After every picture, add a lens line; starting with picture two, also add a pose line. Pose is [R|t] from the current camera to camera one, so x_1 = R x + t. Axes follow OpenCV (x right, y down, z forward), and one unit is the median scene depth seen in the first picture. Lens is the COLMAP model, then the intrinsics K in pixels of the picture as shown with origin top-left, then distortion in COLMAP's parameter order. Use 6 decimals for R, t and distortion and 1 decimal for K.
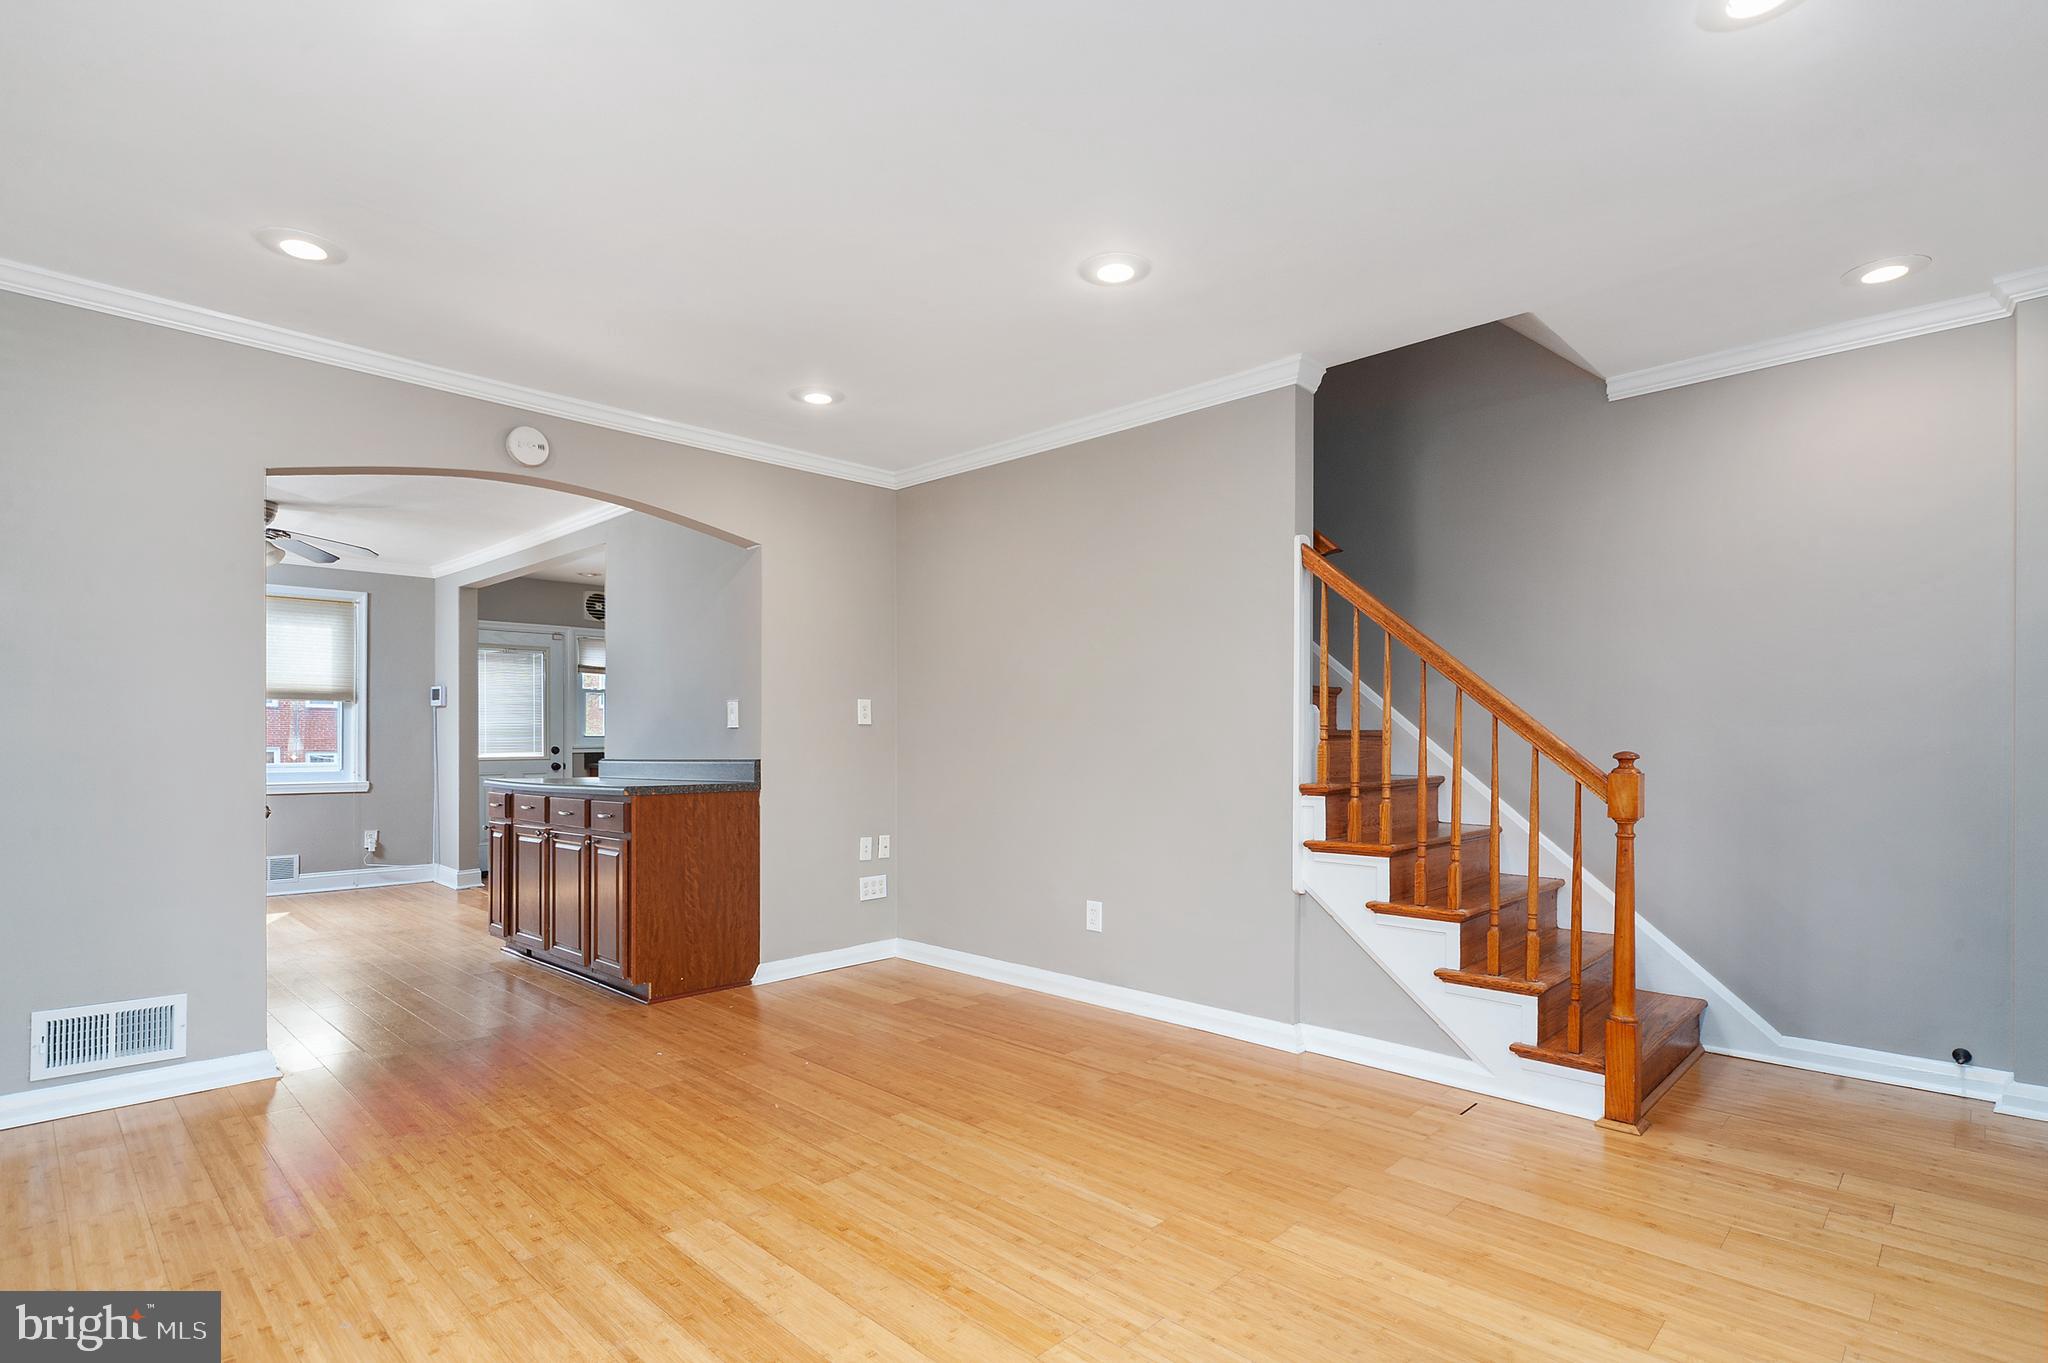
lens RADIAL K [[1010.1, 0, 1016.5], [0, 1010.1, 734.6], [0, 0, 1]] dist [0.000580, 0.000010]
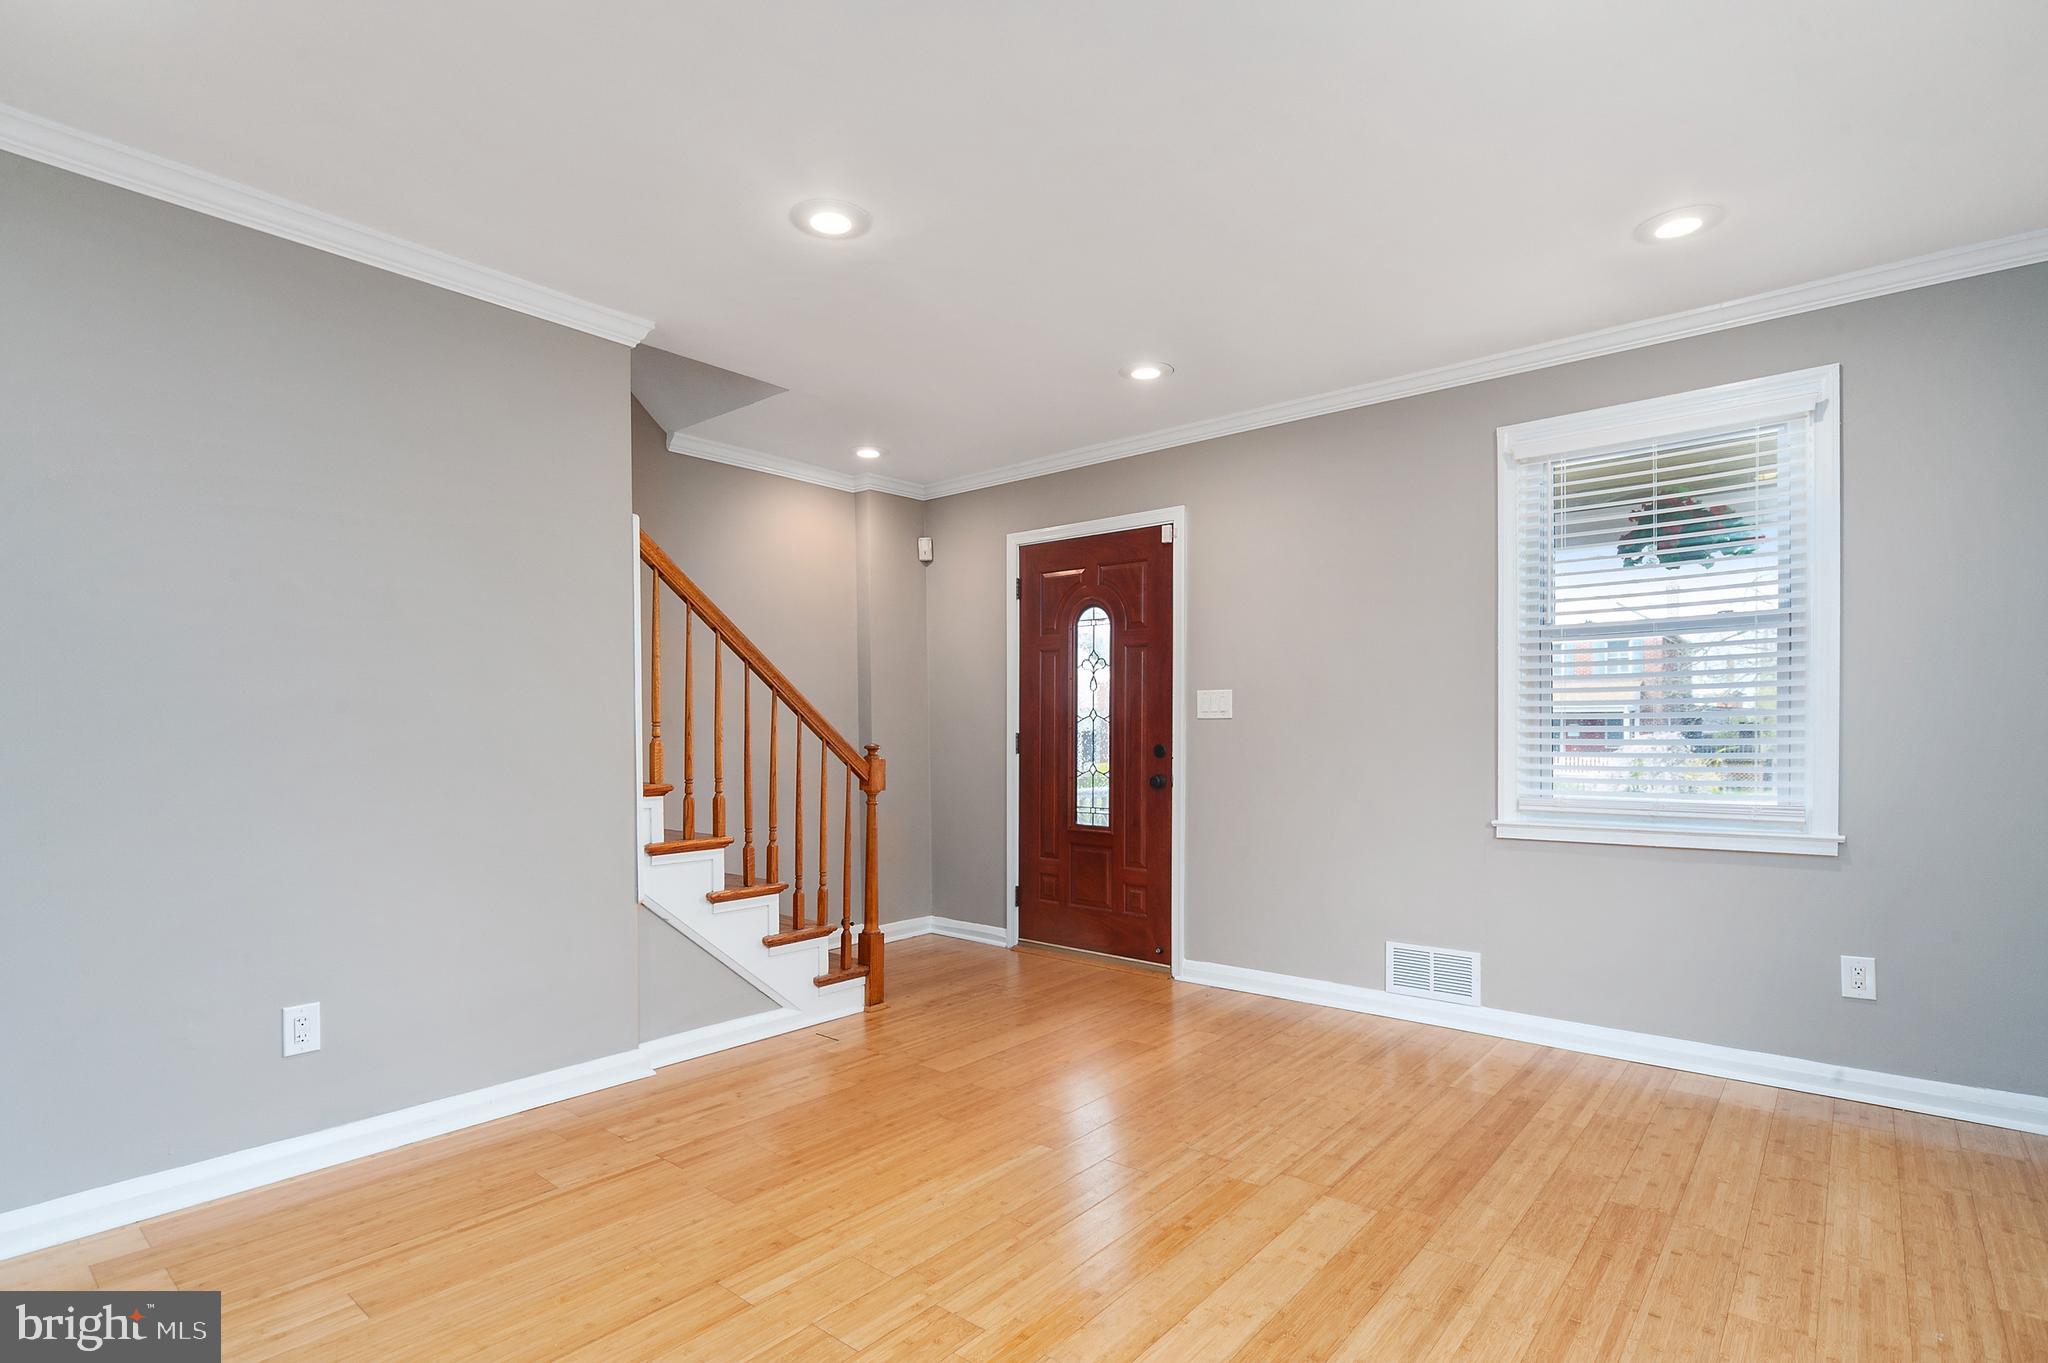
lens RADIAL K [[1010.1, 0, 1016.5], [0, 1010.1, 734.6], [0, 0, 1]] dist [0.000580, 0.000010]
pose [[-0.082297, -0.000153, 0.996608, -0.776894], [-0.001118, 0.999999, 0.000061, 0.002446], [-0.996607, -0.001109, -0.082297, 0.853140]]
